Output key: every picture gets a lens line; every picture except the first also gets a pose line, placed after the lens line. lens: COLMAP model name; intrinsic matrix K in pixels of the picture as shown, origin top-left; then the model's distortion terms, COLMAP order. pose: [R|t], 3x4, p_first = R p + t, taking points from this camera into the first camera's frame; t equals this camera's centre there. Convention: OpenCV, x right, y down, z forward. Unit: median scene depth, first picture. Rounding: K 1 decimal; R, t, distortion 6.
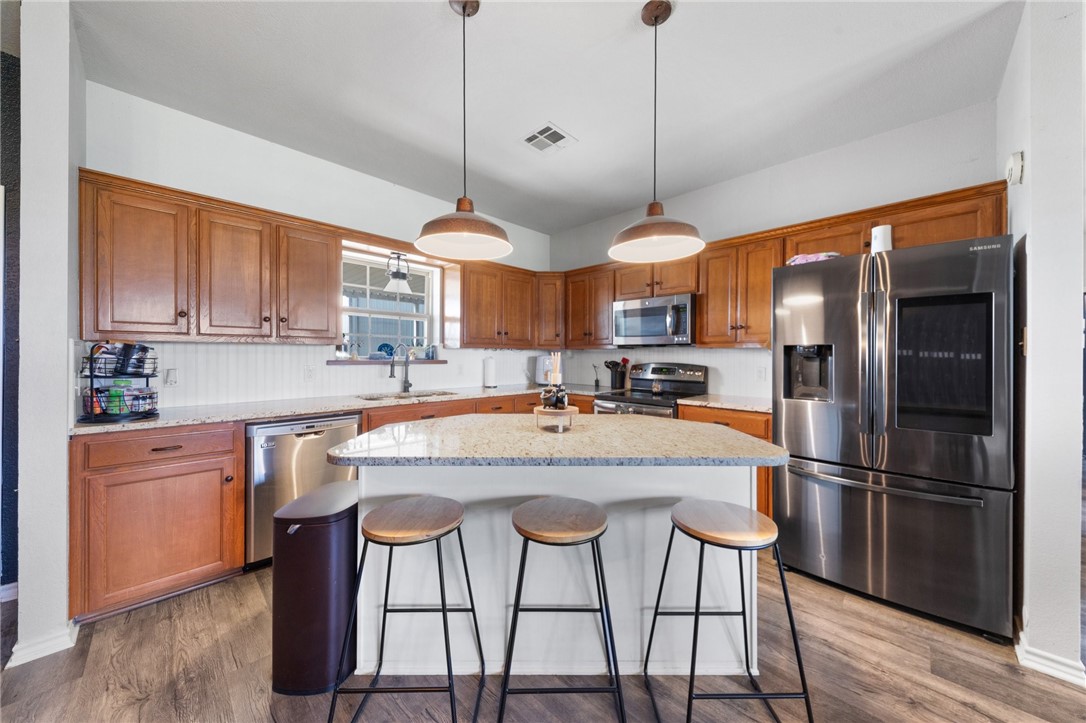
lens RADIAL K [[378.5, 0, 543.0], [0, 378.5, 361.5], [0, 0, 1]] dist [0.000780, 0.000088]
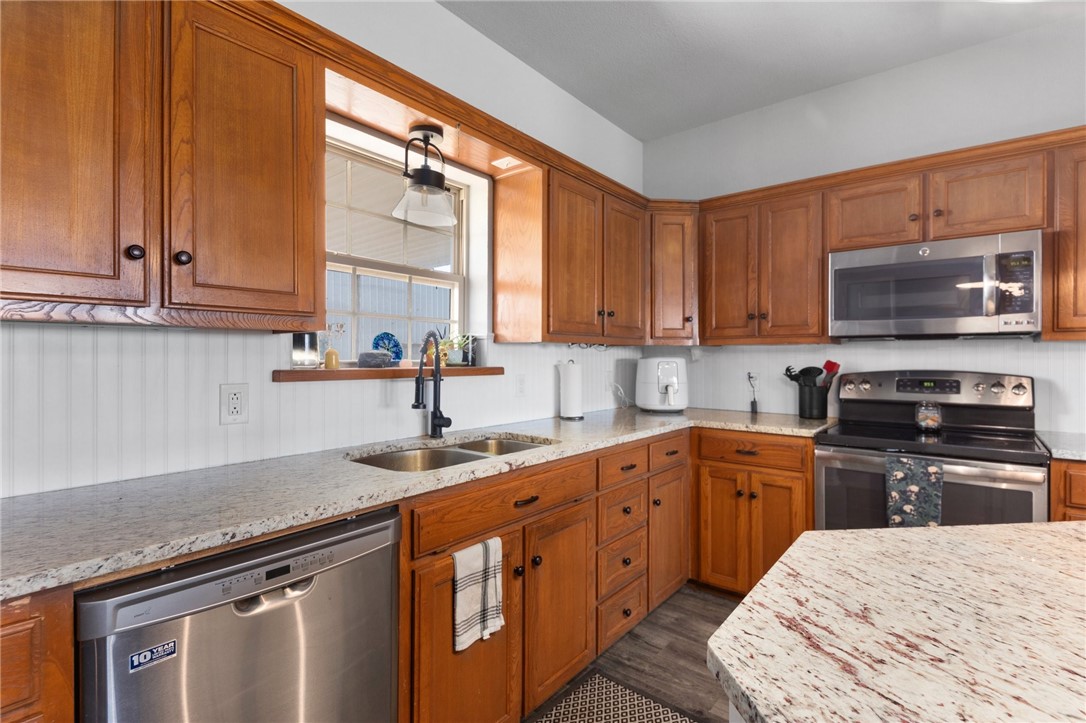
lens RADIAL K [[518.2, 0, 543.0], [0, 518.2, 361.5], [0, 0, 1]] dist [0.026845, -0.023839]
pose [[0.995100, -0.004768, 0.098762, -0.283346], [0.005512, 0.999958, -0.007262, -0.006181], [-0.098723, 0.007770, 0.995085, 0.343687]]
